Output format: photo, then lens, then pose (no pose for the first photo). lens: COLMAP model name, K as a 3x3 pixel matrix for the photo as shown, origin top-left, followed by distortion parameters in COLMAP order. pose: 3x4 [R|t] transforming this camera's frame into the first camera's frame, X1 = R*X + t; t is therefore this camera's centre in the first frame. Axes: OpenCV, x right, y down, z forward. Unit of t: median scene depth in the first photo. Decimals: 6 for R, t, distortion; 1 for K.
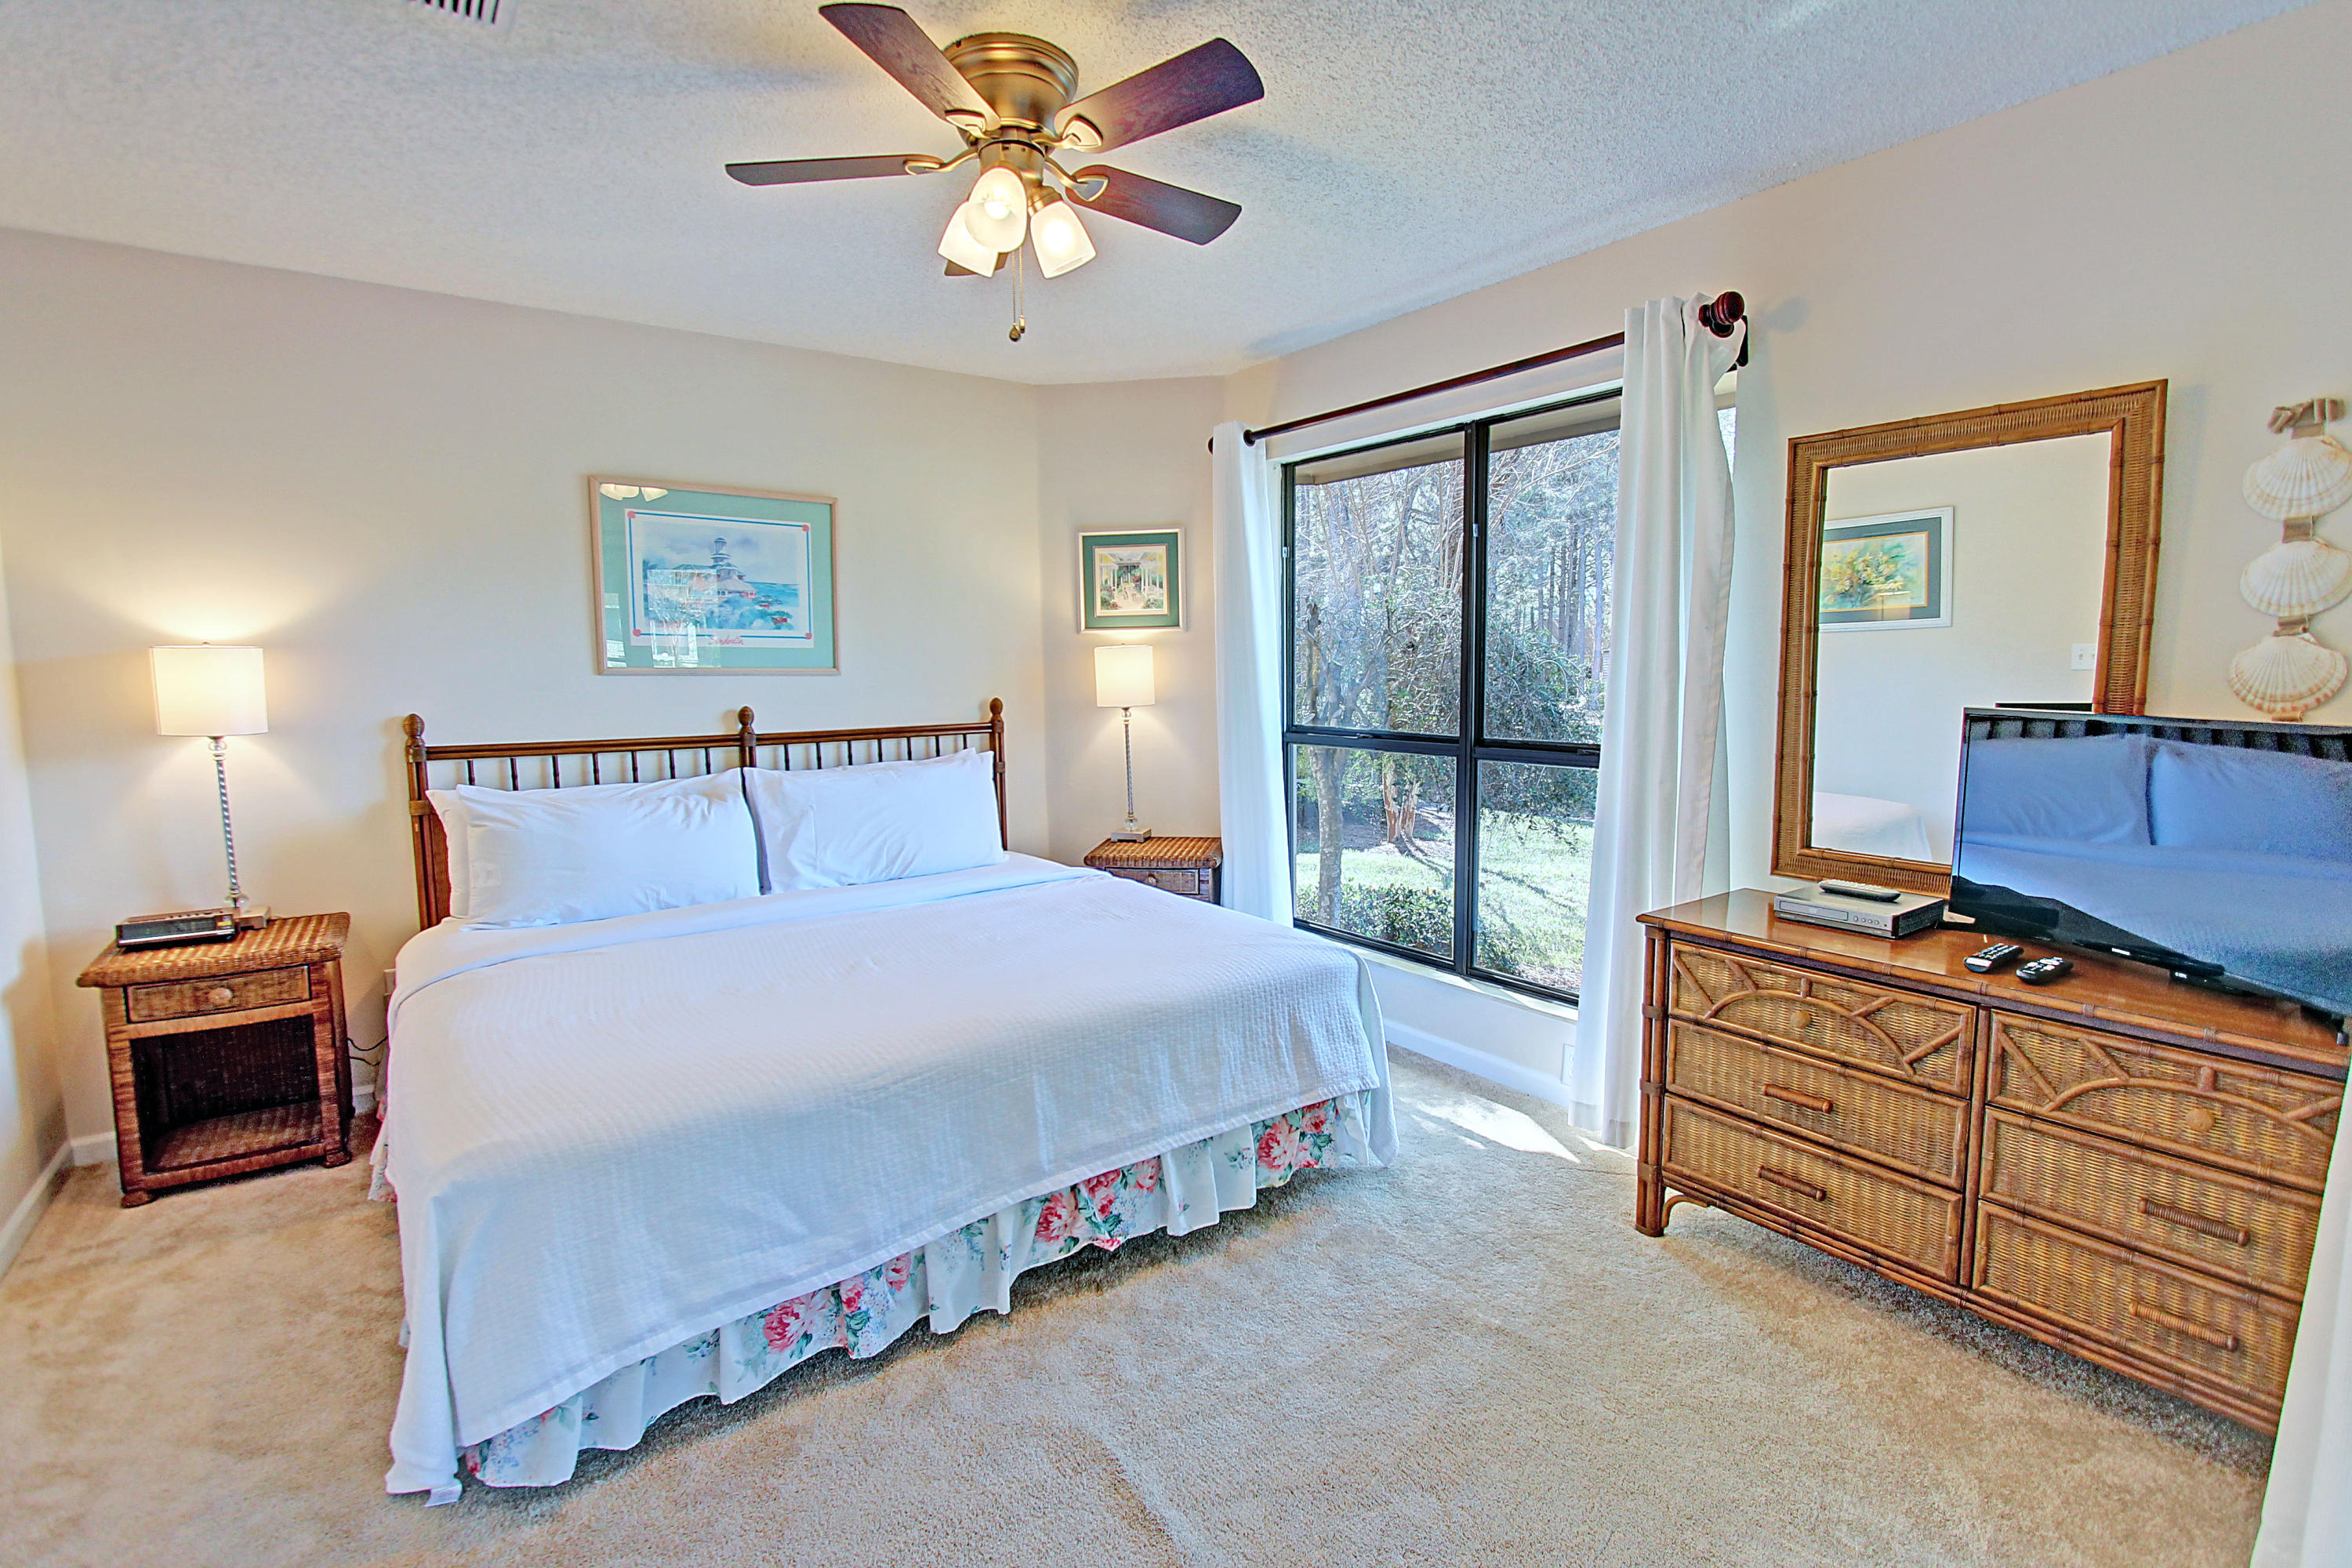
lens RADIAL K [[1111.7, 0, 1176.0], [0, 1111.7, 784.0], [0, 0, 1]] dist [-0.005503, -0.000591]
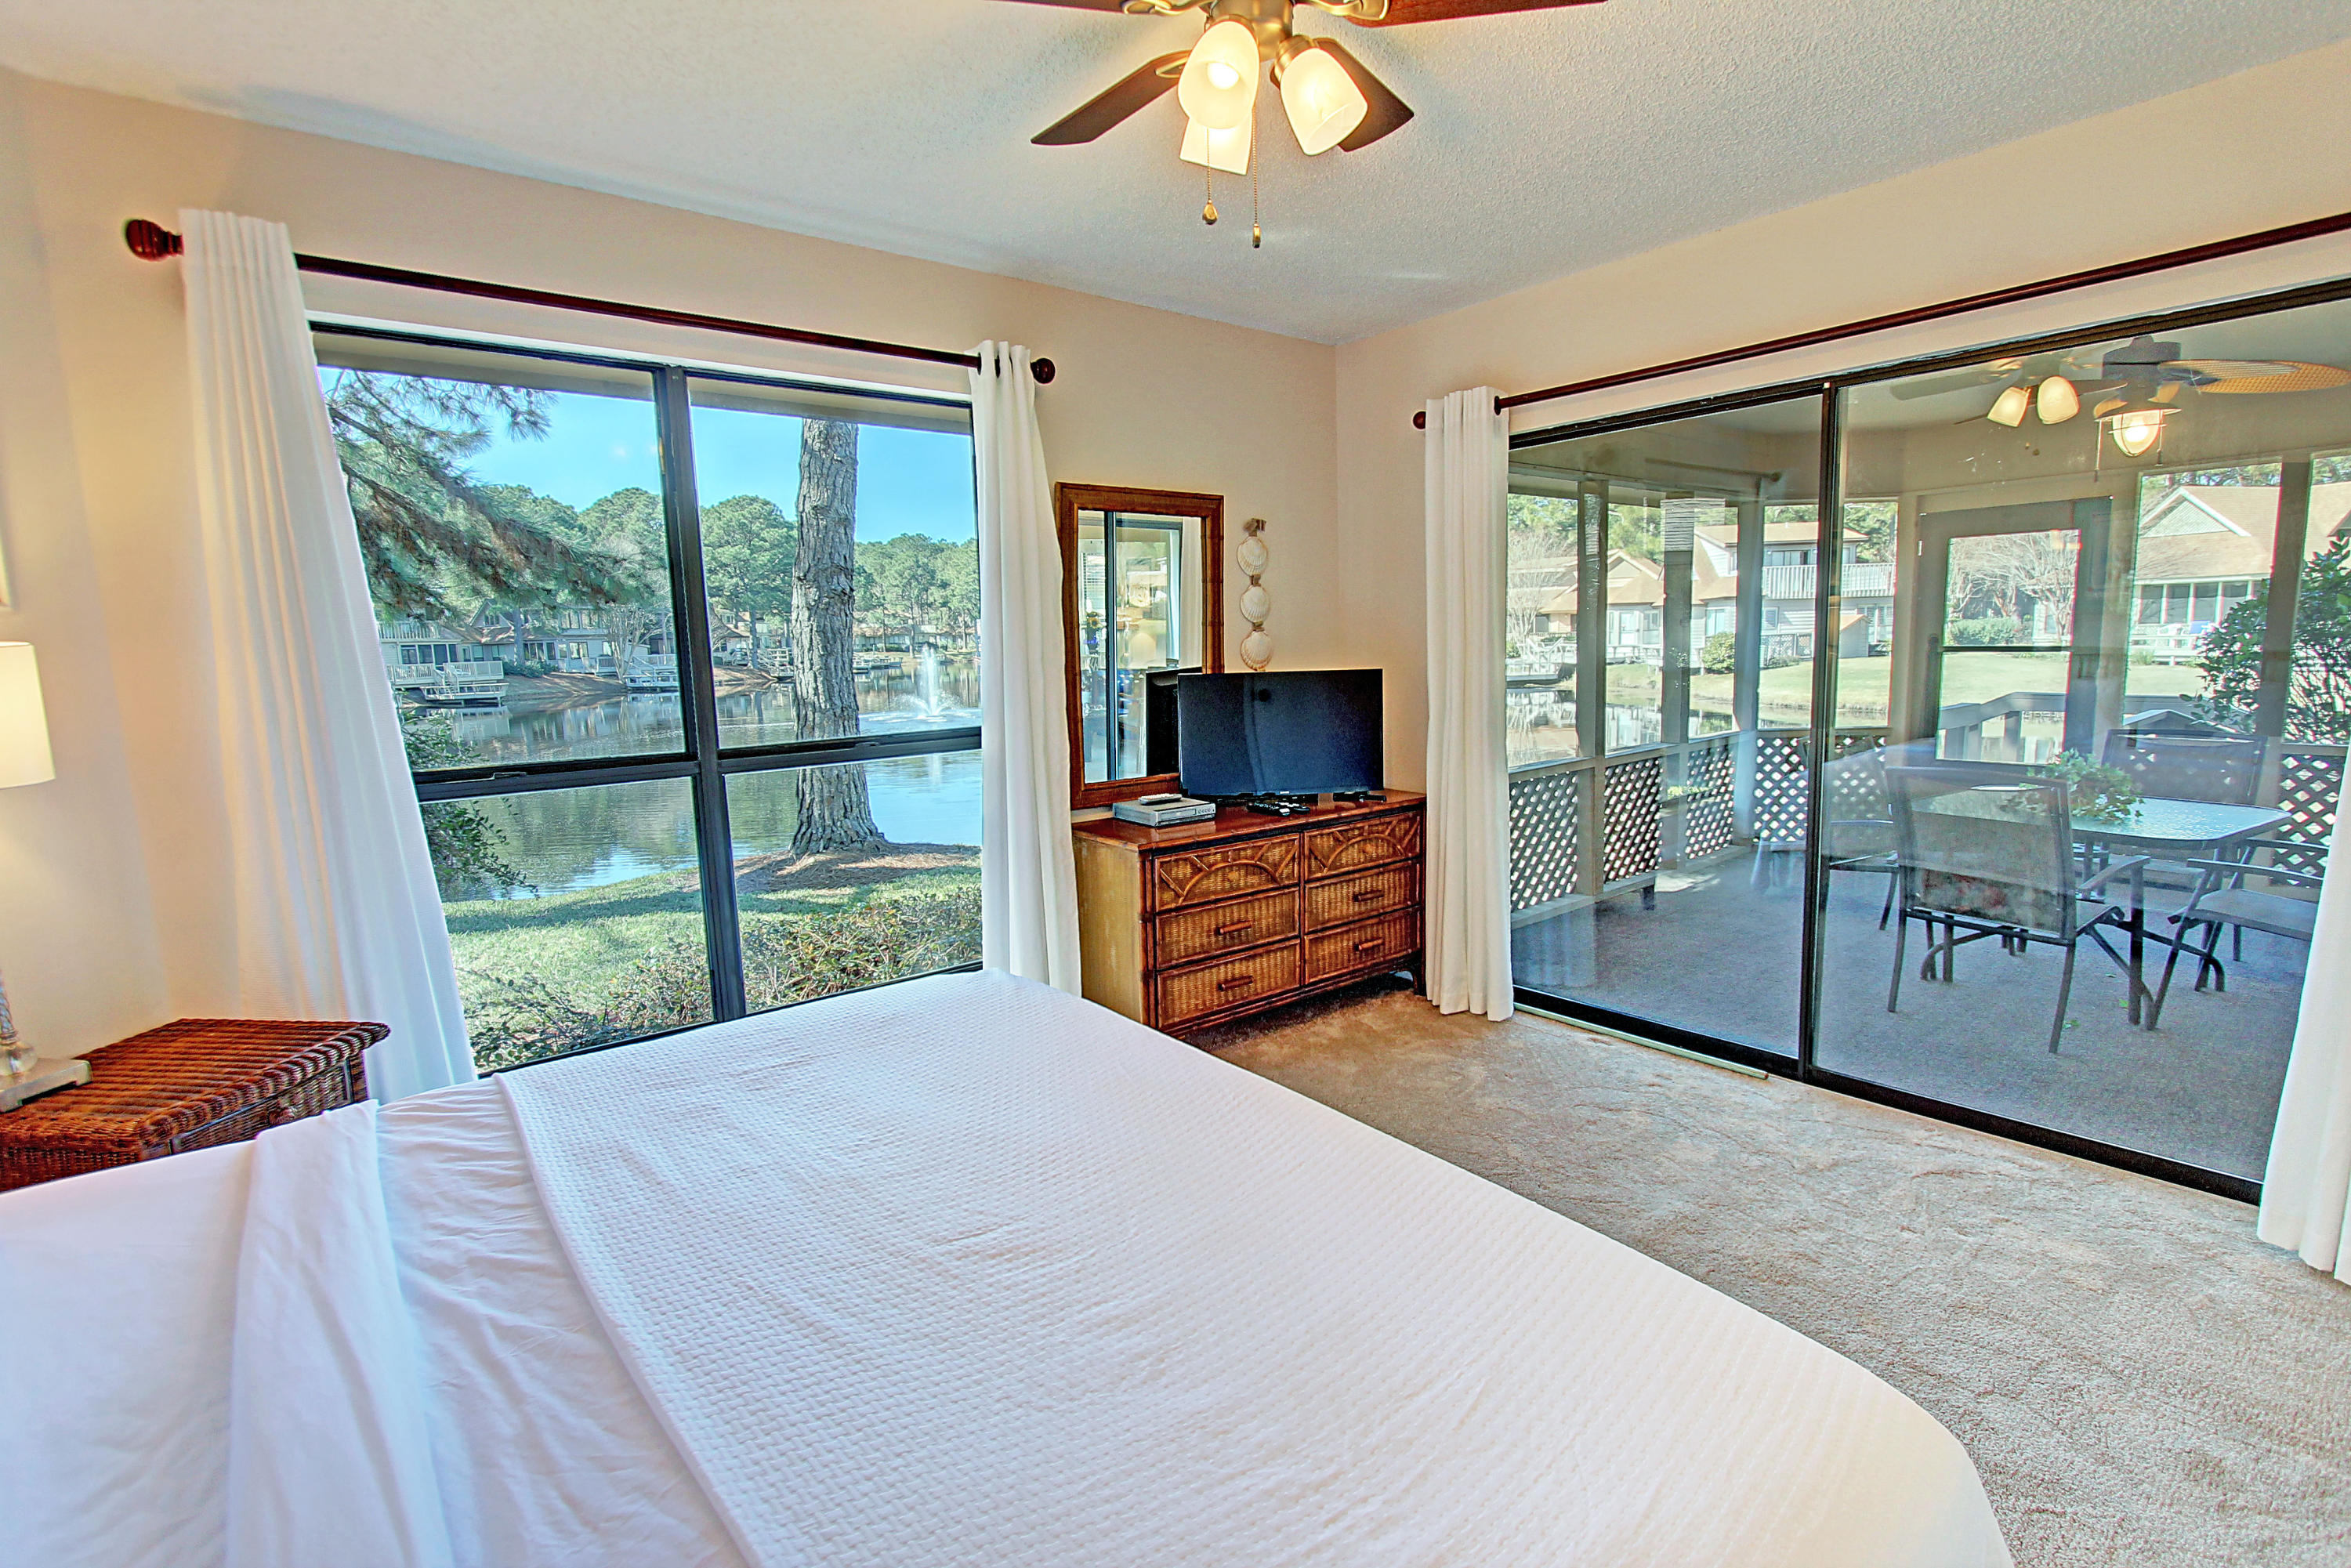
lens RADIAL K [[1111.2, 0, 1175.5], [0, 1111.2, 784.0], [0, 0, 1]] dist [-0.005503, -0.000591]
pose [[-0.066686, -0.126574, 0.989713, -0.935485], [0.130521, 0.982291, 0.134419, -0.132489], [-0.989200, 0.138142, -0.048985, 1.112987]]
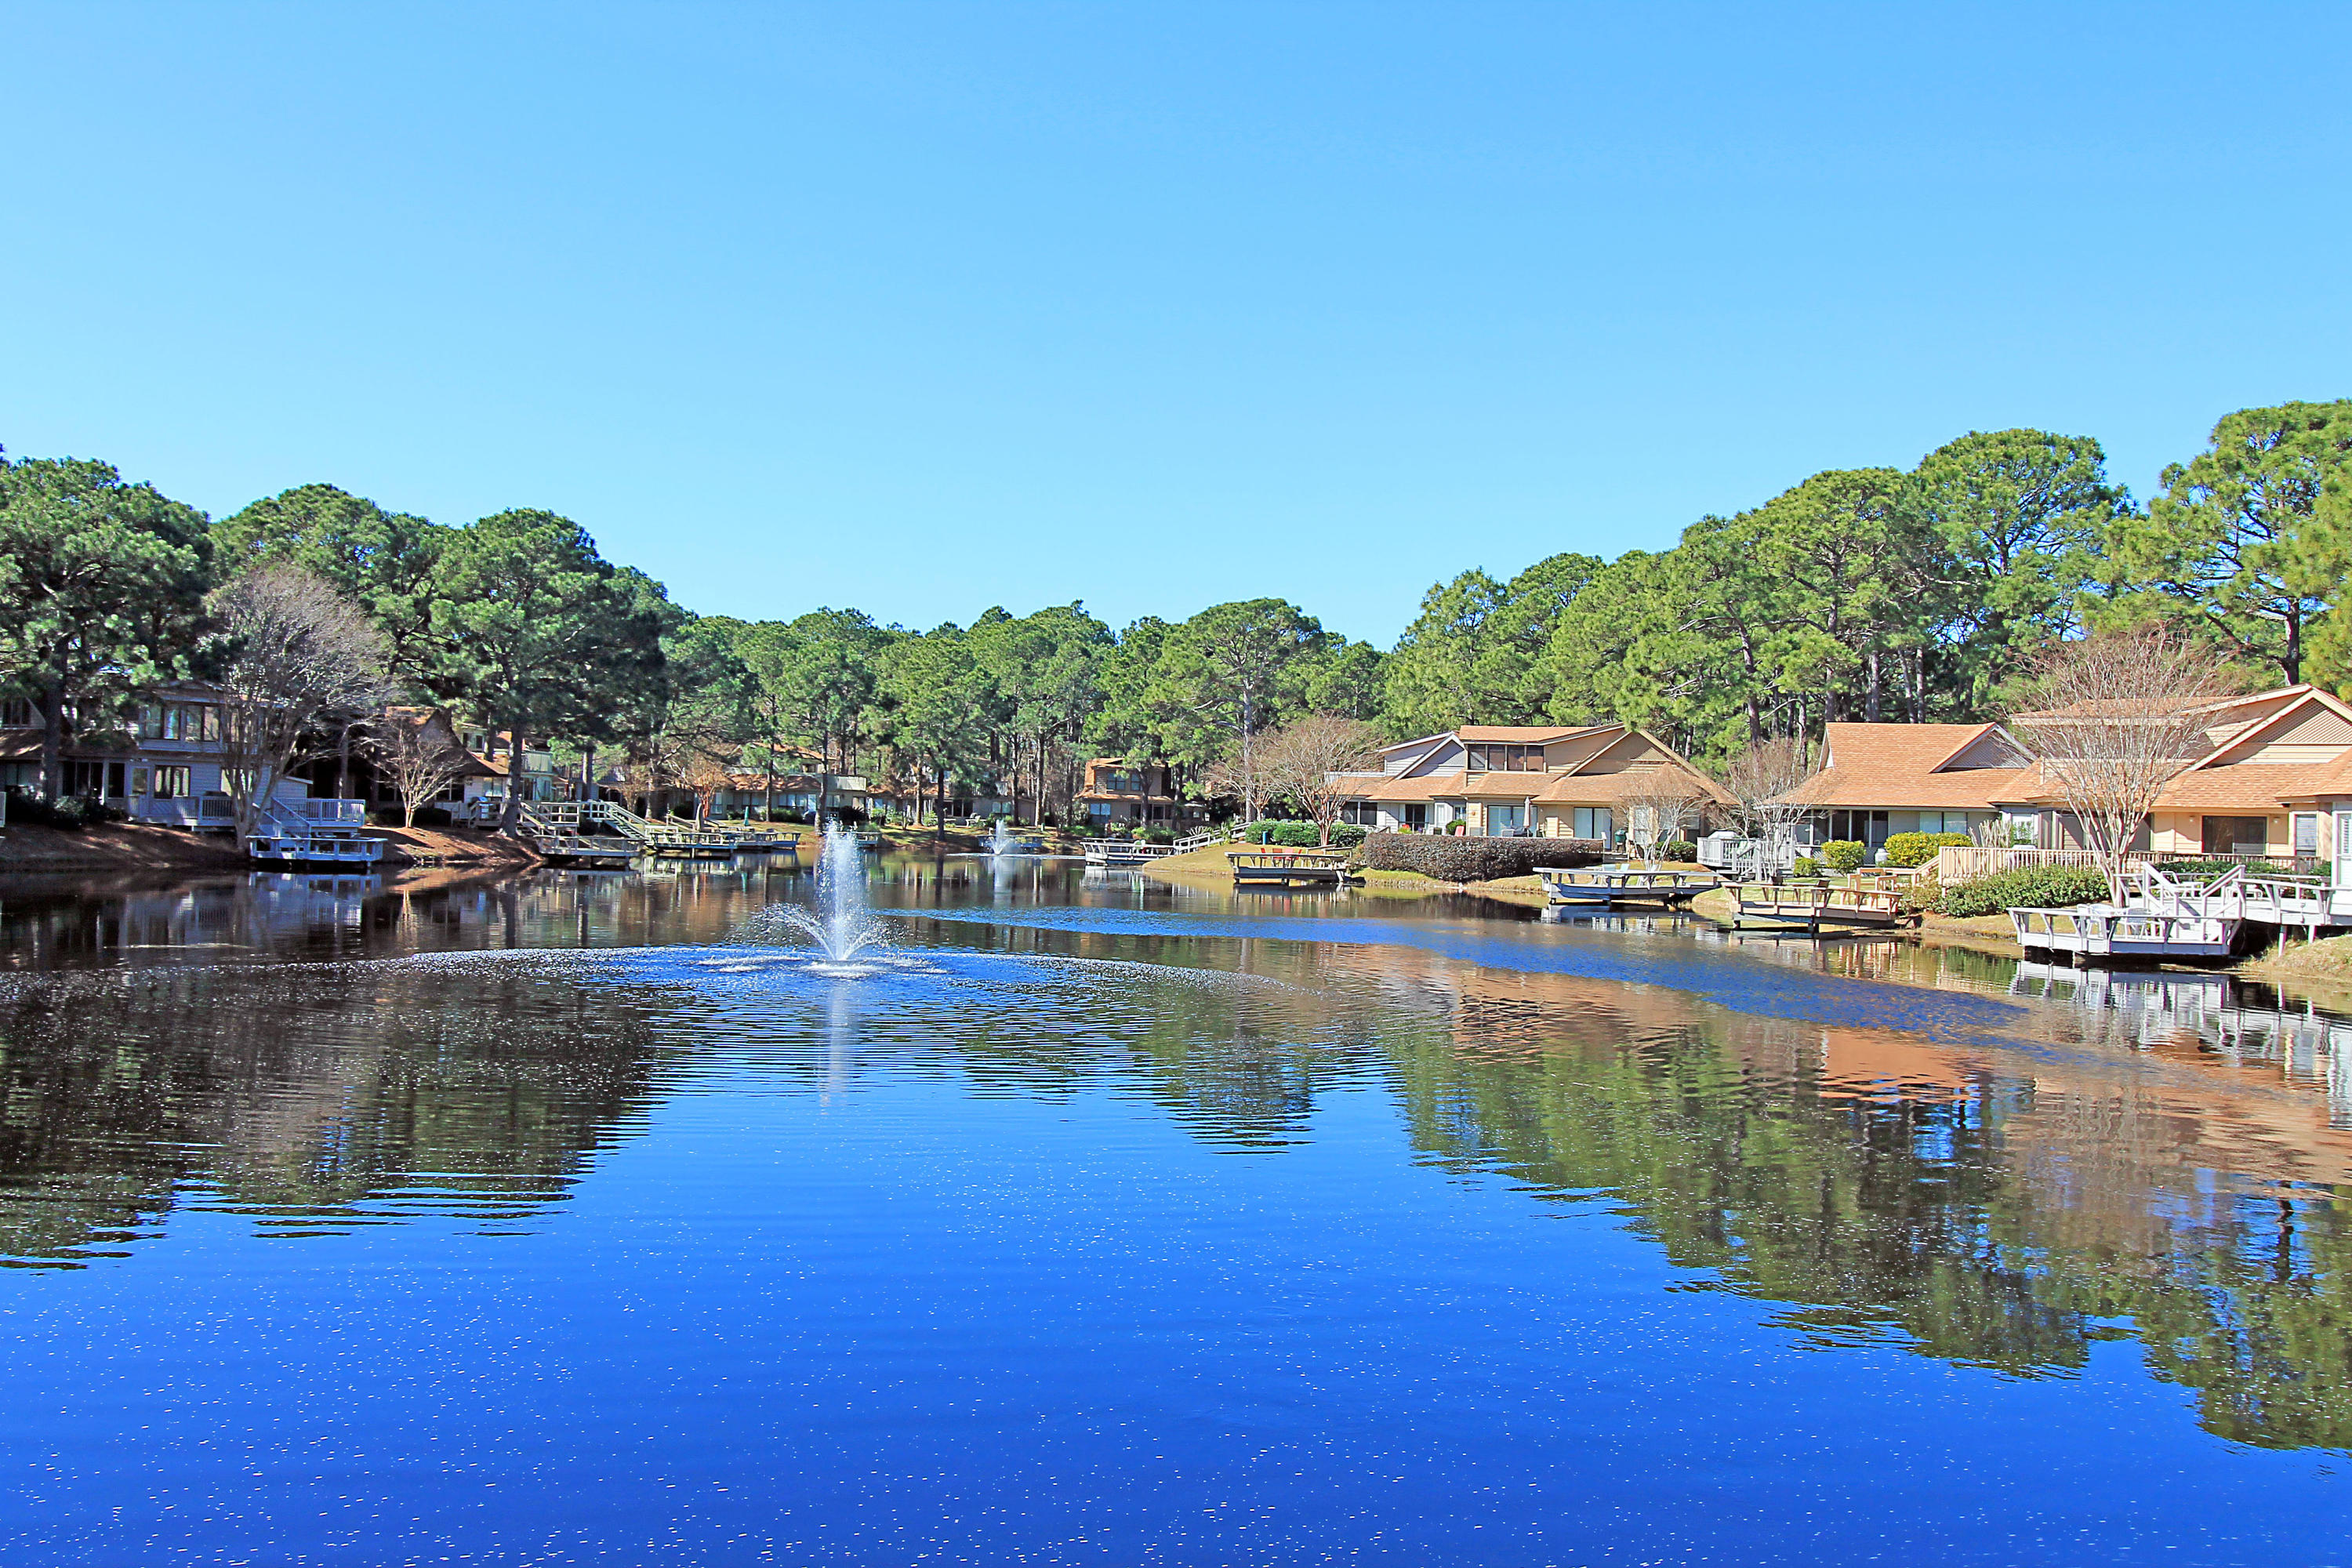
lens RADIAL K [[2006.5, 0, 1176.0], [0, 2006.5, 784.0], [0, 0, 1]] dist [-0.002045, 0.056477]
pose [[-0.009298, 0.022568, 0.999702, -0.823974], [0.074895, 0.996953, -0.021809, -0.130585], [-0.997148, 0.074670, -0.010960, 1.127964]]
